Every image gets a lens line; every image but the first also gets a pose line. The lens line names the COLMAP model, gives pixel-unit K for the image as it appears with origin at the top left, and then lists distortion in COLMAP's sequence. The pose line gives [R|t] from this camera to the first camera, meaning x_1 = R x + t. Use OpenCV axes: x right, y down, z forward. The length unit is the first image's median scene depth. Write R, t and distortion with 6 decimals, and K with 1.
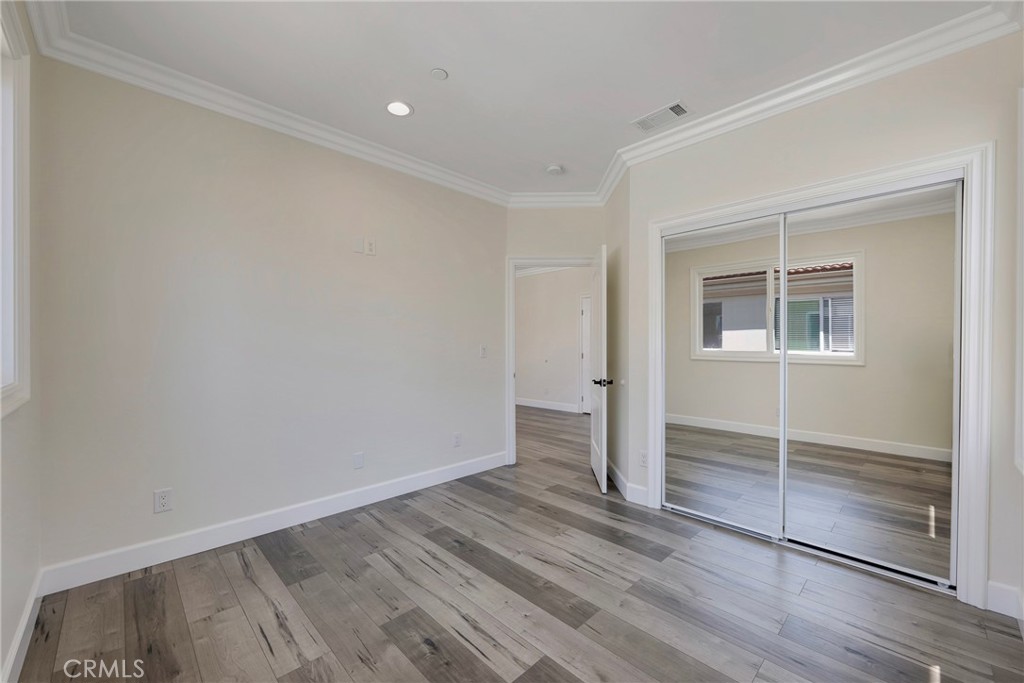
lens RADIAL K [[405.9, 0, 511.4], [0, 405.9, 347.5], [0, 0, 1]] dist [-0.001581, -0.000225]
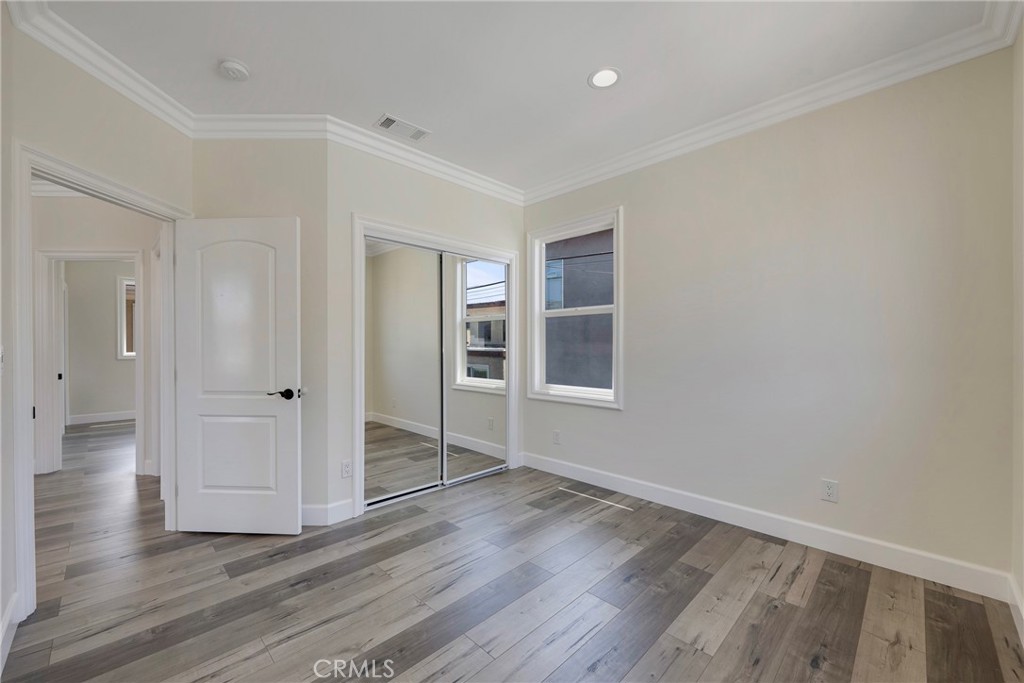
lens RADIAL K [[405.9, 0, 511.4], [0, 405.9, 347.5], [0, 0, 1]] dist [-0.001581, -0.000225]
pose [[-0.015587, -0.004024, 0.999870, -0.617549], [0.006675, 0.999969, 0.004129, -0.001711], [-0.999856, 0.006738, -0.015560, 0.660986]]
